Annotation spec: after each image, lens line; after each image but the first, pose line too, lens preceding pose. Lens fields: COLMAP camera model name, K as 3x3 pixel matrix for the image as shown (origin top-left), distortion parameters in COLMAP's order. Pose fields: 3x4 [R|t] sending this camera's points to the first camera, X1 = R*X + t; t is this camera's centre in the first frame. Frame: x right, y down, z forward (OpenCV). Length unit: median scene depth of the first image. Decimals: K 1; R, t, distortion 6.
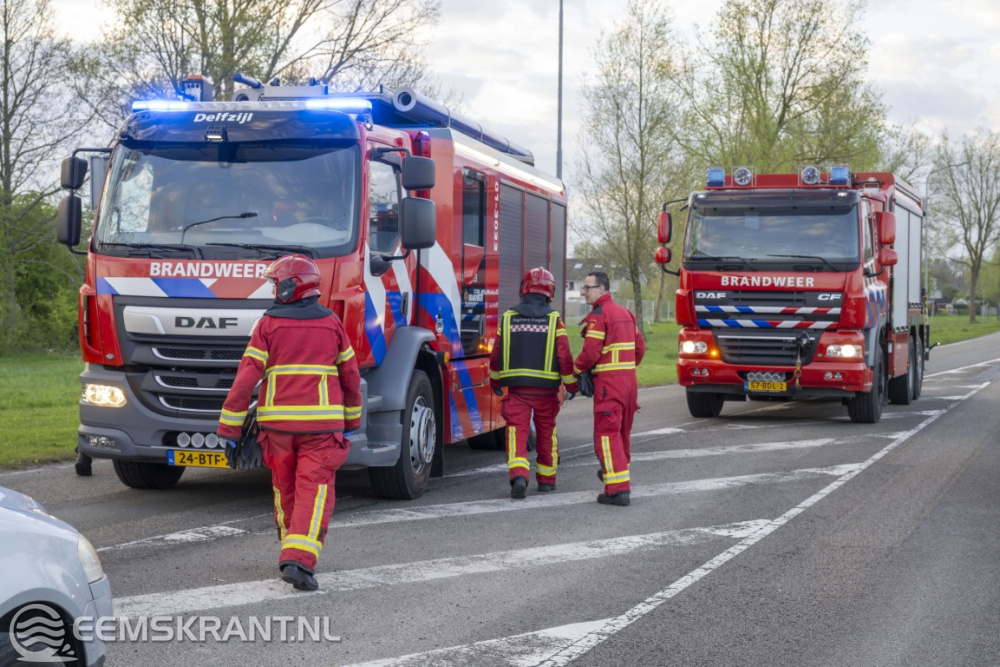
lens RADIAL K [[1406.6, 0, 499.8], [0, 1406.6, 330.4], [0, 0, 1]] dist [-0.179785, 0.000000]
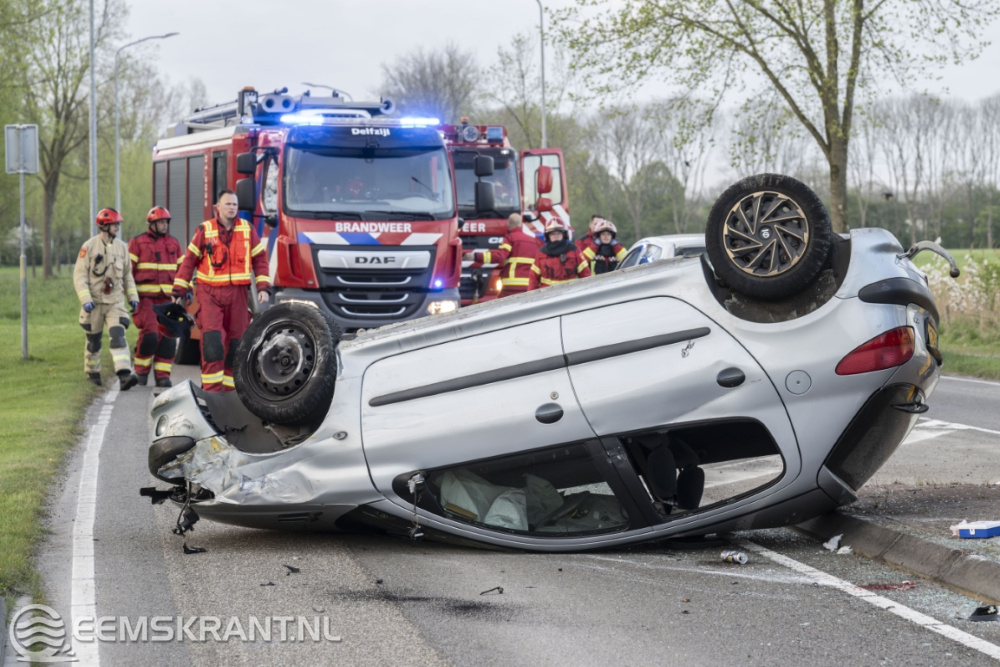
lens RADIAL K [[2809.1, 0, 501.9], [0, 2809.1, 332.0], [0, 0, 1]] dist [0.117421, 0.000000]
pose [[0.864563, -0.028874, 0.501694, -1.701655], [0.024346, 0.999582, 0.015574, 0.030450], [-0.501935, -0.001250, 0.864905, -1.877869]]
